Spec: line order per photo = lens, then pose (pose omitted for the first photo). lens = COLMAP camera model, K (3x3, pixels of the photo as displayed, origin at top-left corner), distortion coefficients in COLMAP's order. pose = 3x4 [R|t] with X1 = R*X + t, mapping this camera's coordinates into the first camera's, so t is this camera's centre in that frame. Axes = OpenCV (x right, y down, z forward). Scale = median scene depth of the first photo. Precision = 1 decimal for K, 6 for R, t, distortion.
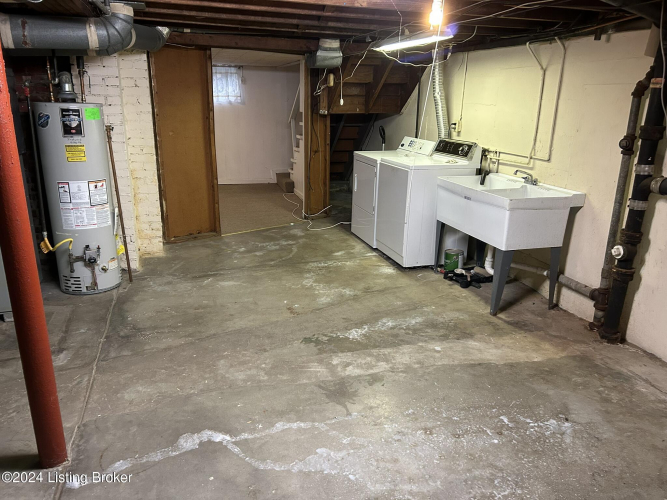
lens RADIAL K [[497.1, 0, 333.8], [0, 497.1, 250.5], [0, 0, 1]] dist [0.056253, -0.056717]
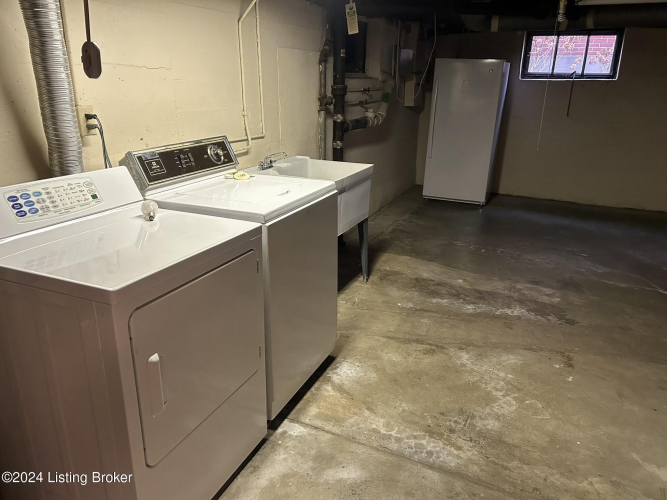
lens RADIAL K [[497.1, 0, 335.5], [0, 497.1, 250.6], [0, 0, 1]] dist [0.056253, -0.056717]
pose [[-0.748214, -0.252357, 0.613590, -0.265276], [0.158646, 0.829954, 0.534797, -0.515017], [-0.644211, 0.497486, -0.580947, 1.725018]]
